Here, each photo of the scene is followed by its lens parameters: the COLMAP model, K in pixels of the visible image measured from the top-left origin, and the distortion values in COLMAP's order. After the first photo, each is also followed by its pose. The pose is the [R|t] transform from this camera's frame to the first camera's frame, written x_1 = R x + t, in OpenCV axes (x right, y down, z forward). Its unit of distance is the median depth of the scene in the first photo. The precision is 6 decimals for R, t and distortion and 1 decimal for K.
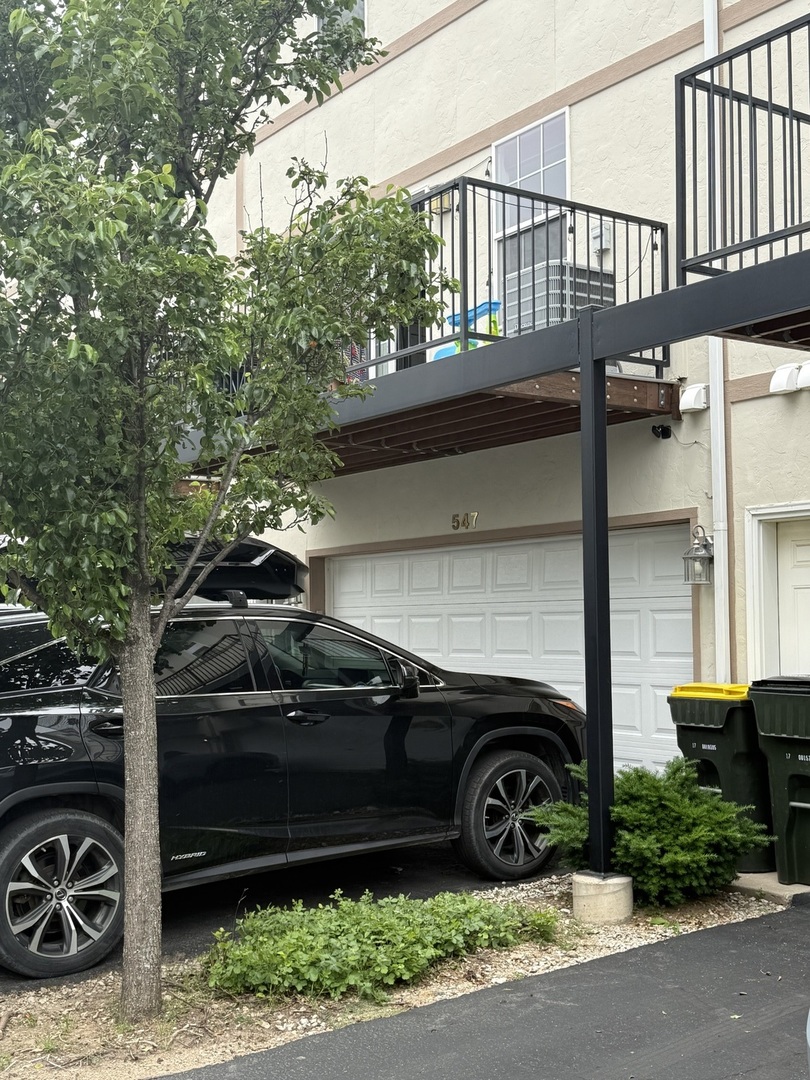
lens RADIAL K [[1355.2, 0, 405.3], [0, 1355.2, 540.5], [0, 0, 1]] dist [-0.000073, 0.000000]
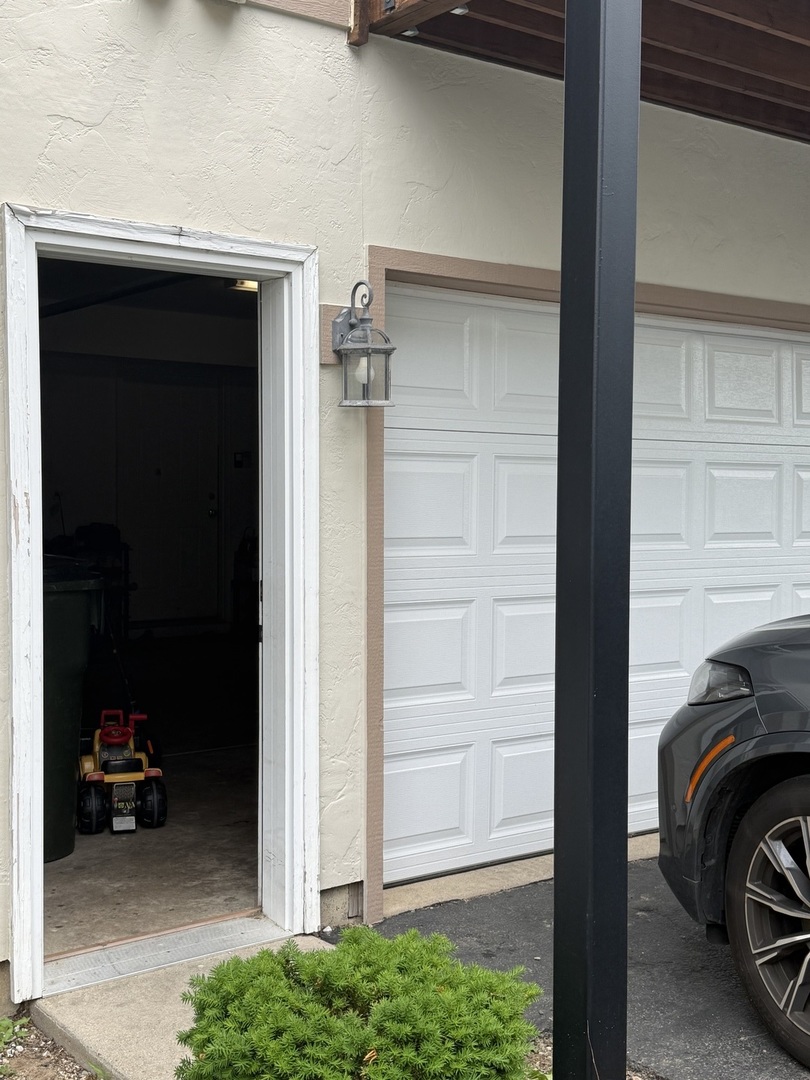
lens RADIAL K [[1355.2, 0, 405.4], [0, 1355.2, 539.9], [0, 0, 1]] dist [-0.000073, 0.000000]
pose [[-0.049013, -0.057576, 0.997137, -0.443198], [-0.078591, 0.995464, 0.053616, 0.064917], [-0.995701, -0.075739, -0.053315, 1.154461]]
